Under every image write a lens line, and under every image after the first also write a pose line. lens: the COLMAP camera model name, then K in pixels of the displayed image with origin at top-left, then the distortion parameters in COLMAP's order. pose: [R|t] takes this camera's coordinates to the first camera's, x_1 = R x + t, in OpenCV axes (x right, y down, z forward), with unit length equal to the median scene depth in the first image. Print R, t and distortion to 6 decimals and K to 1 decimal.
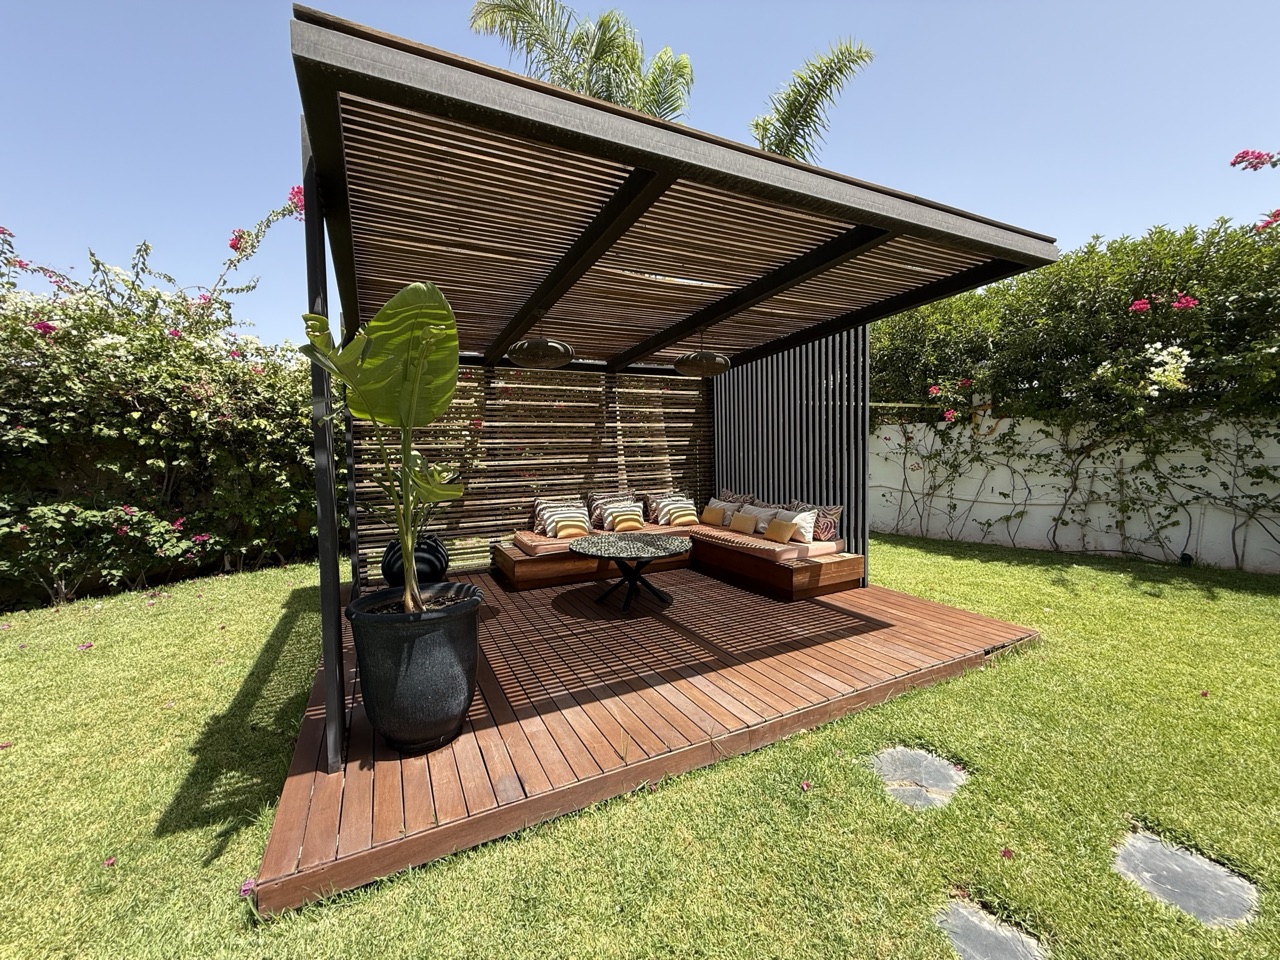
lens RADIAL K [[511.0, 0, 637.7], [0, 511.0, 478.4], [0, 0, 1]] dist [0.001325, 0.000238]
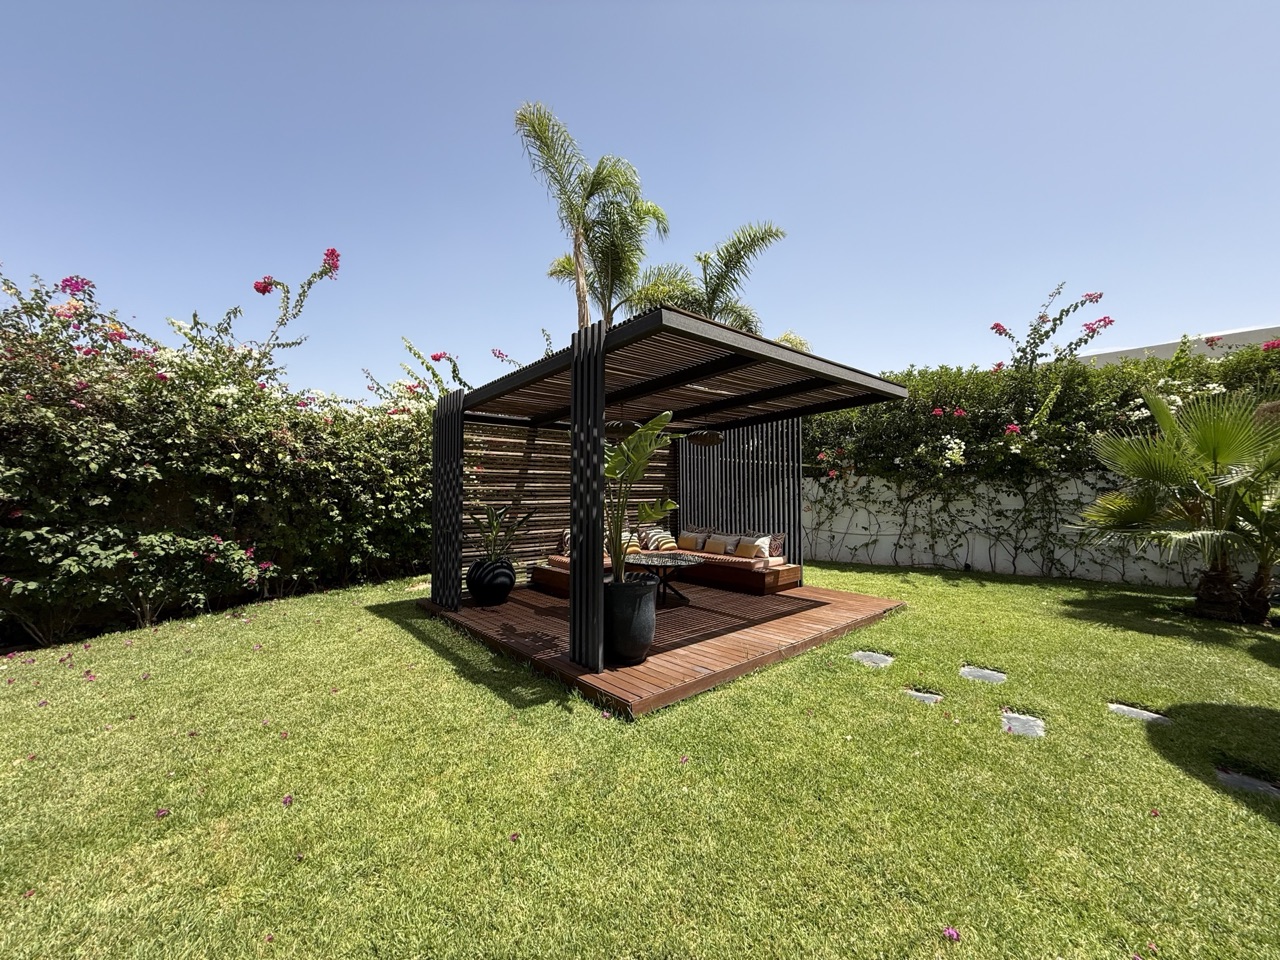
lens RADIAL K [[511.0, 0, 637.1], [0, 511.0, 479.1], [0, 0, 1]] dist [0.001325, 0.000238]
pose [[0.965299, 0.024869, 0.259962, -0.401118], [-0.003219, 0.996513, -0.083376, 0.021147], [-0.261129, 0.079646, 0.962013, -0.335869]]
